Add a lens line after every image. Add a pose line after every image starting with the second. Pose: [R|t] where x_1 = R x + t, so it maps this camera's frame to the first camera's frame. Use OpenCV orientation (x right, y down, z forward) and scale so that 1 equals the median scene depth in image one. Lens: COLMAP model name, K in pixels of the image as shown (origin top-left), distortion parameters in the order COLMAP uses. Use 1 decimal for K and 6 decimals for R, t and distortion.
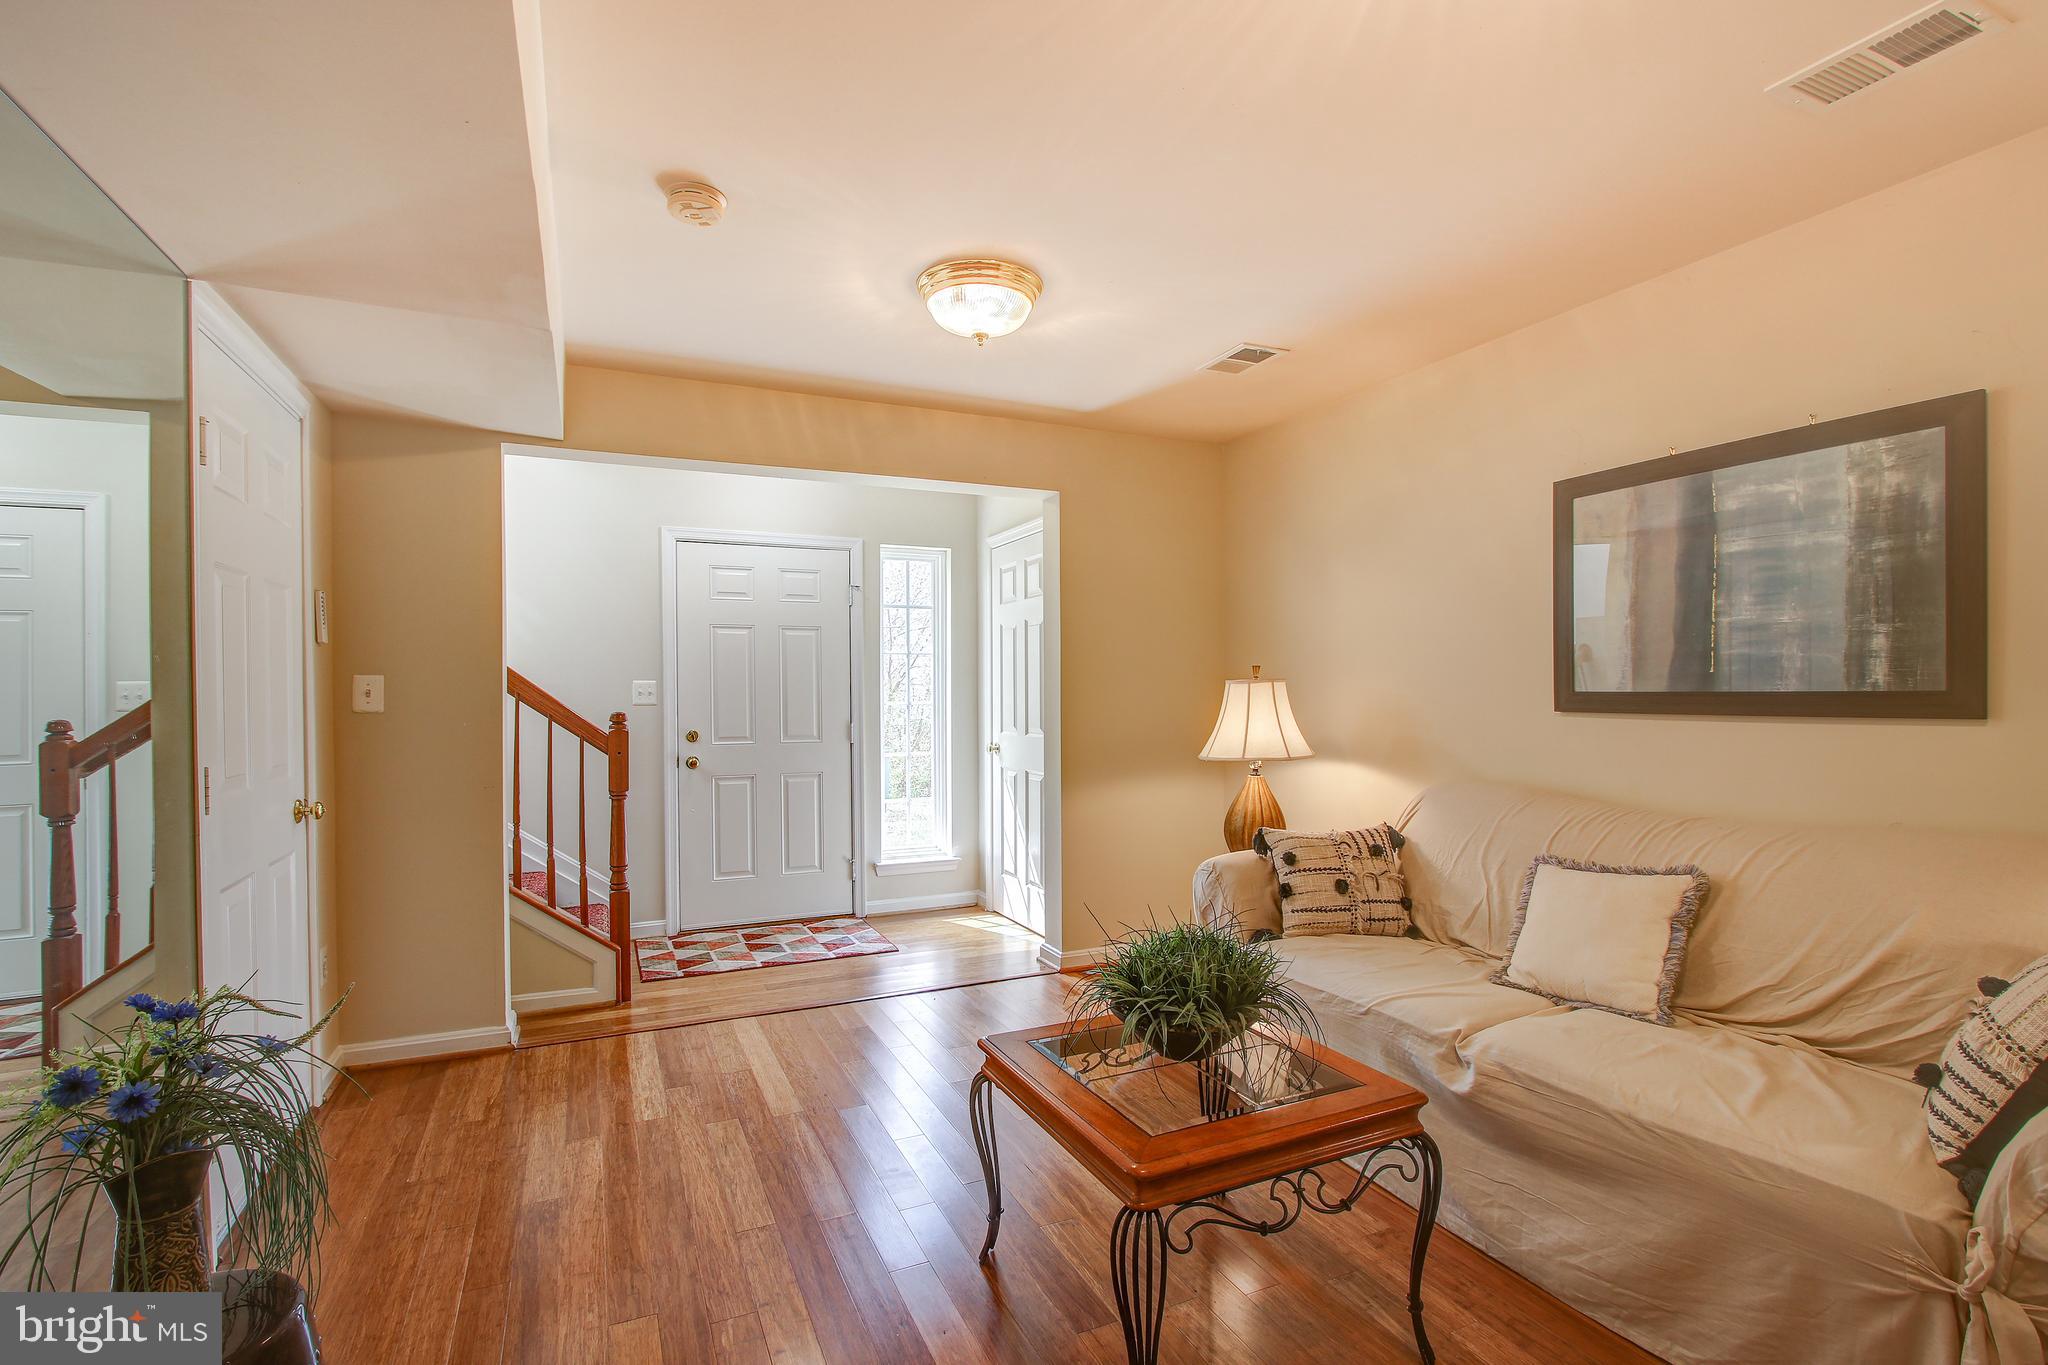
lens RADIAL K [[951.6, 0, 1025.4], [0, 951.6, 696.7], [0, 0, 1]] dist [-0.000311, 0.000184]
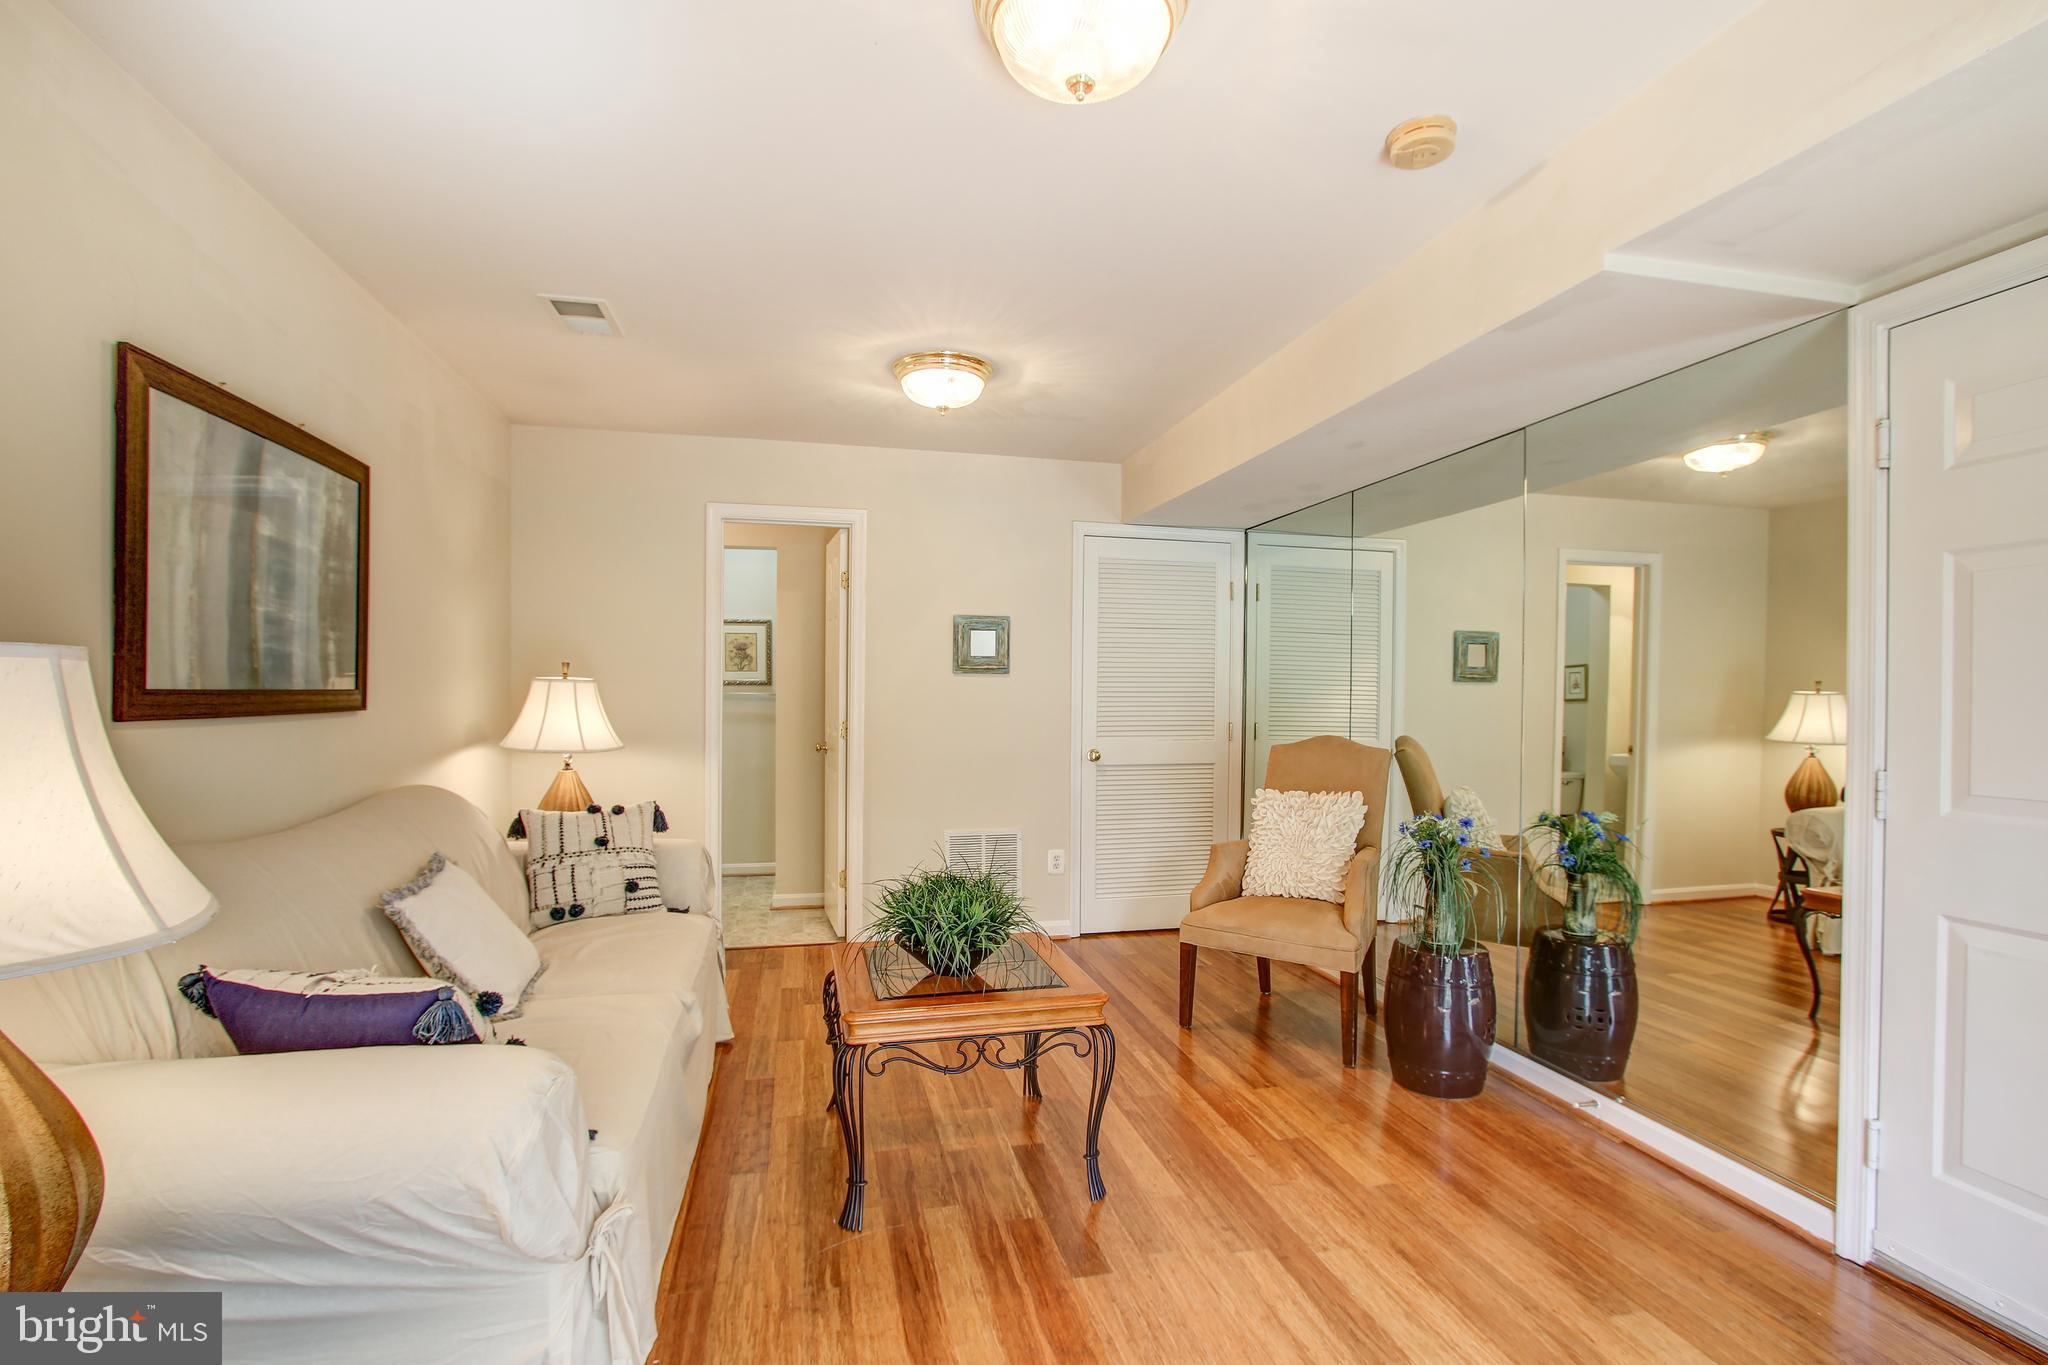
lens RADIAL K [[926.4, 0, 1028.0], [0, 926.4, 711.0], [0, 0, 1]] dist [-0.018179, 0.000639]
pose [[-0.980692, -0.010841, 0.195260, -0.135315], [-0.007309, 0.999797, 0.018799, -0.007095], [-0.195424, 0.017009, -0.980571, 1.563029]]
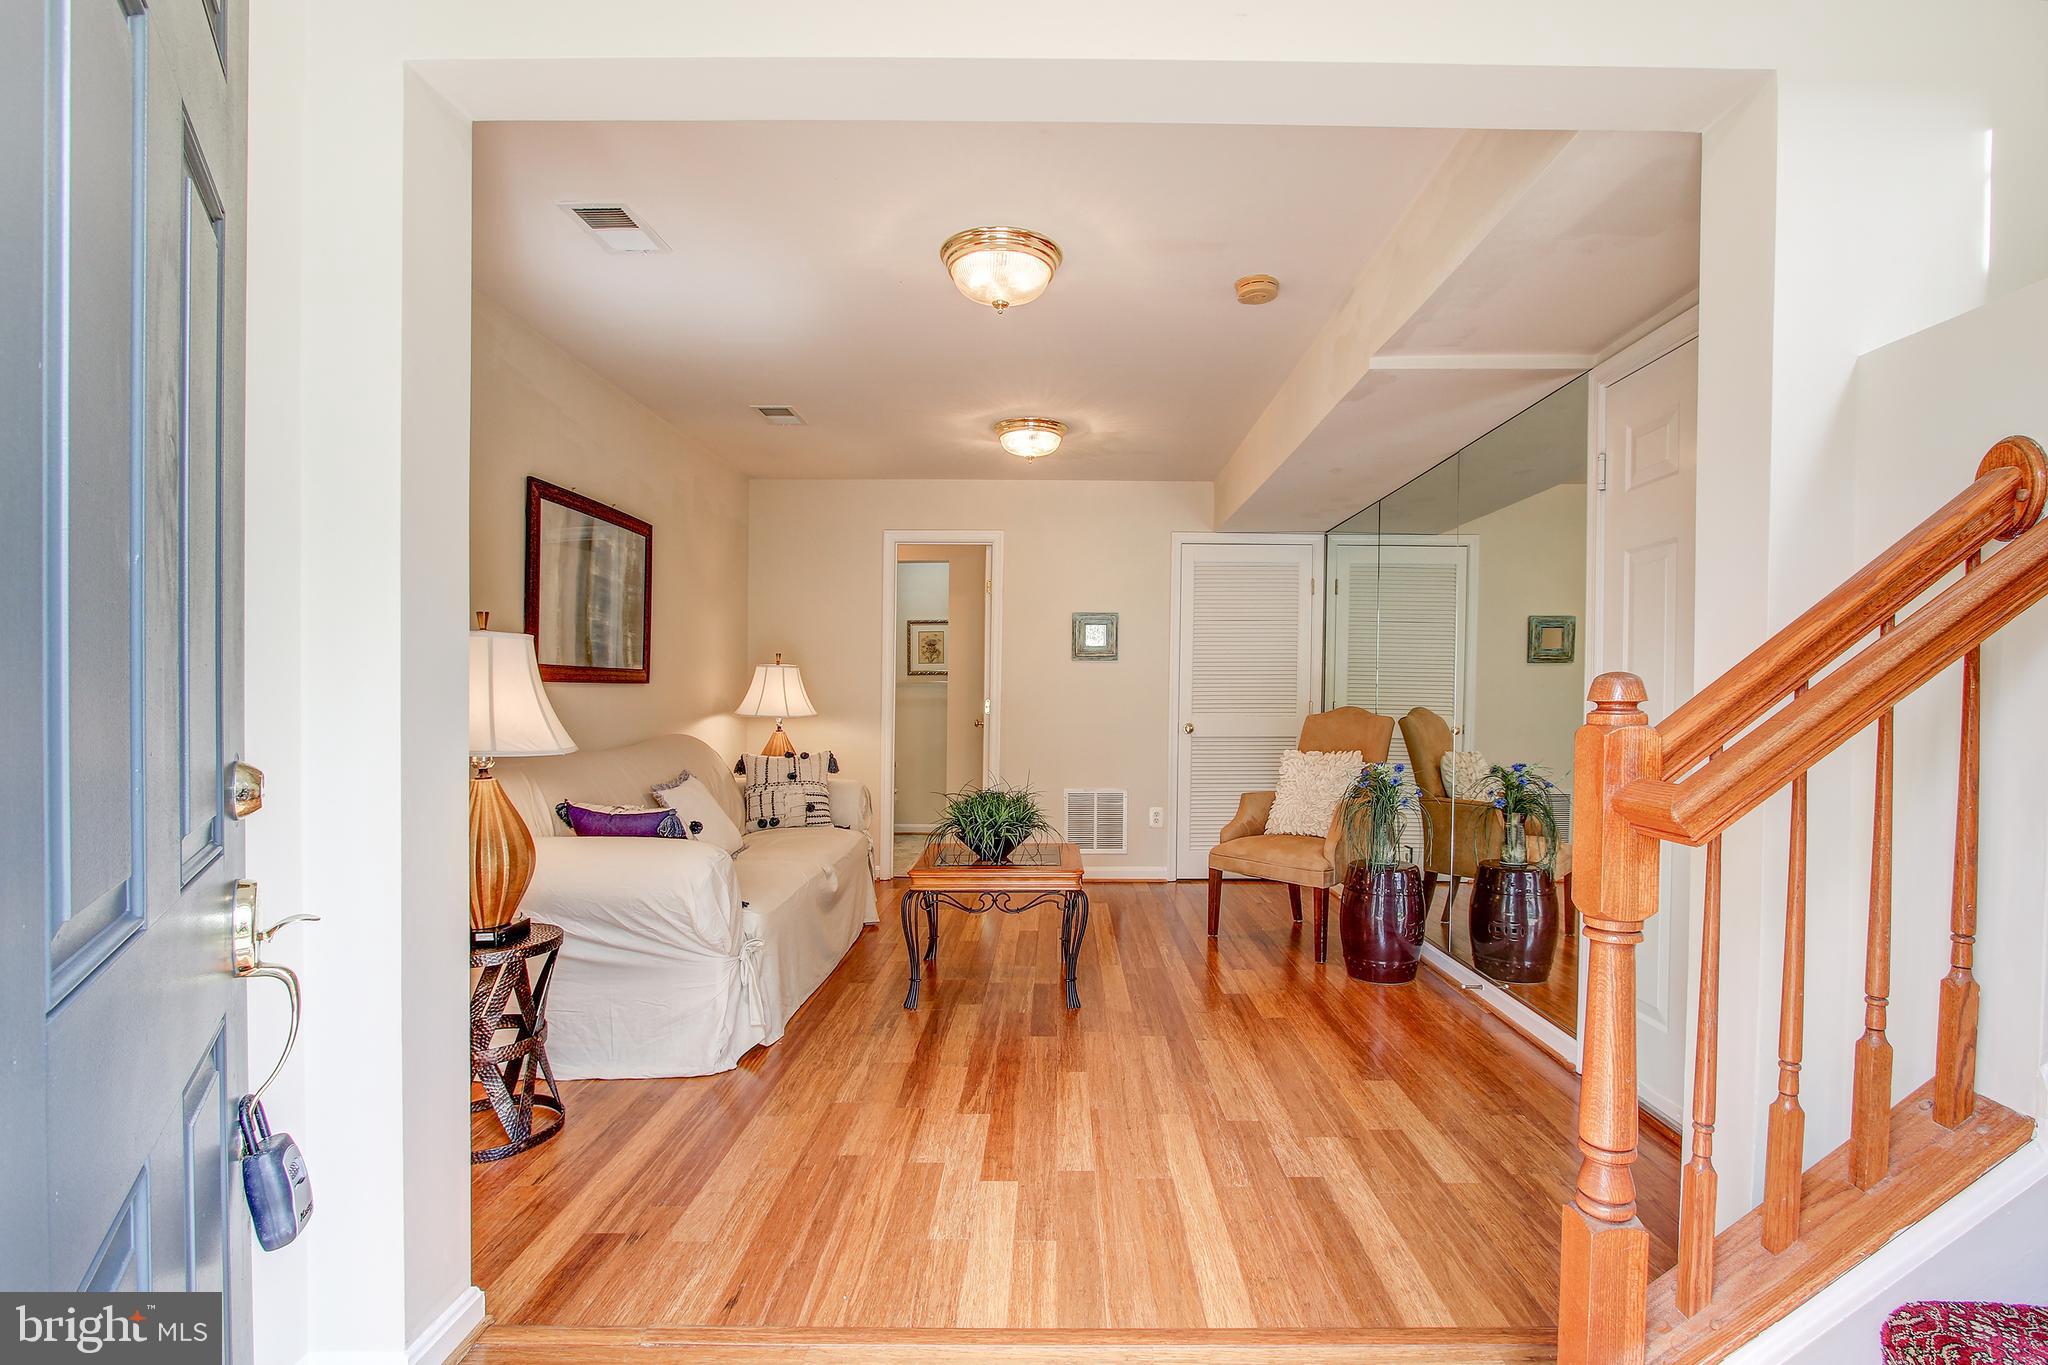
lens RADIAL K [[958.7, 0, 1027.3], [0, 958.7, 697.2], [0, 0, 1]] dist [-0.026283, 0.006995]
pose [[-0.895787, -0.007143, 0.444425, -0.530292], [-0.005529, 0.999973, 0.004927, 0.028884], [-0.444448, 0.001956, -0.895802, 1.890454]]
